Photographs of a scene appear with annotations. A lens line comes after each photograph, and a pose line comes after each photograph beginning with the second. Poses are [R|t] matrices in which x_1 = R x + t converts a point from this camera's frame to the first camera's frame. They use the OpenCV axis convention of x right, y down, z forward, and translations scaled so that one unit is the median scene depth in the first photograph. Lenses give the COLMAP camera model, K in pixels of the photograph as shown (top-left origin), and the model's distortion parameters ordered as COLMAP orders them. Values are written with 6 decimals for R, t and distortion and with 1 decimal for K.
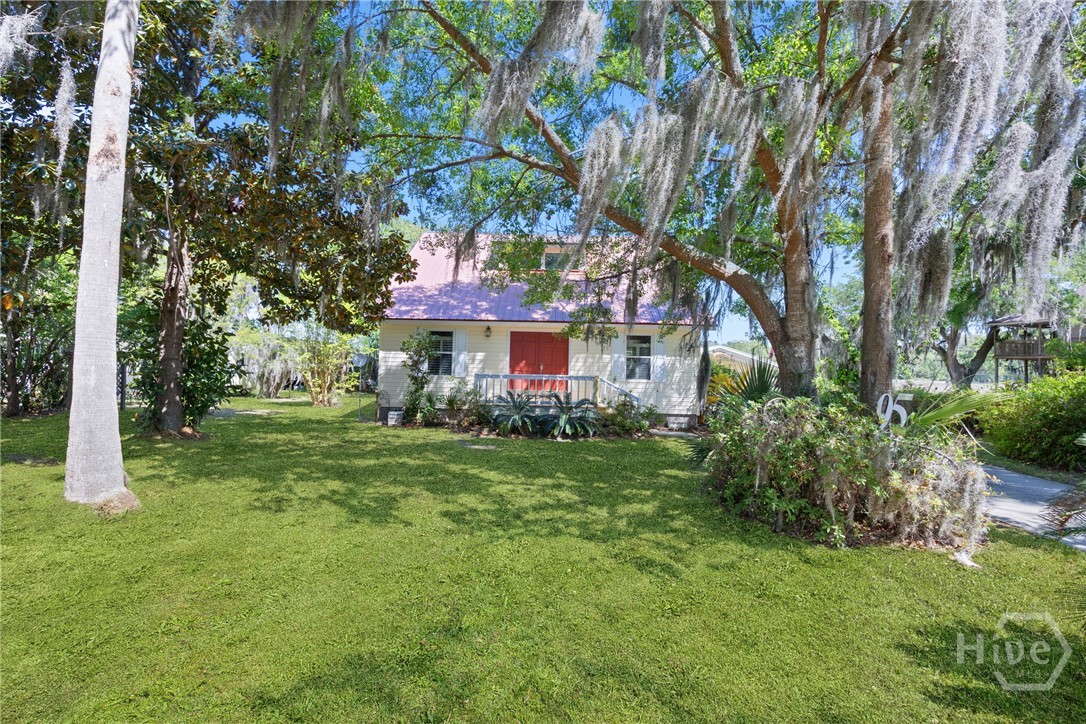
lens RADIAL K [[600.2, 0, 543.0], [0, 600.2, 362.0], [0, 0, 1]] dist [-0.030513, 0.001575]
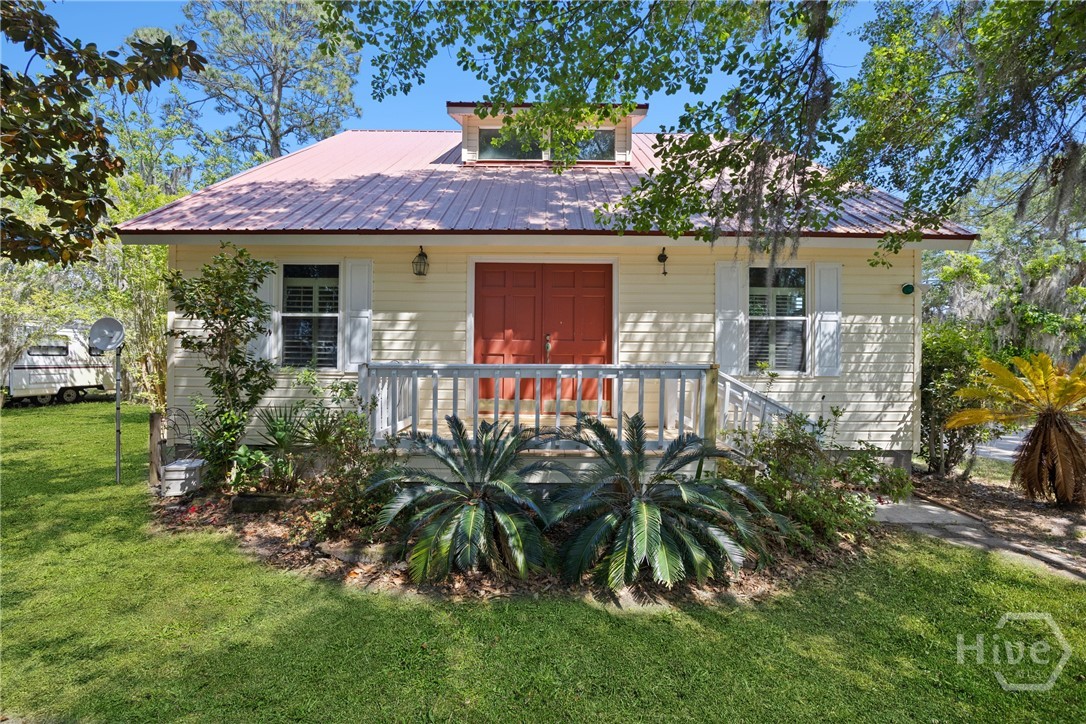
lens RADIAL K [[475.6, 0, 543.0], [0, 475.6, 362.0], [0, 0, 1]] dist [-0.040308, -0.000174]
pose [[0.999916, -0.012940, 0.000583, -0.008176], [0.012925, 0.999705, 0.020582, 0.014576], [-0.000849, -0.020573, 0.999788, 0.672215]]
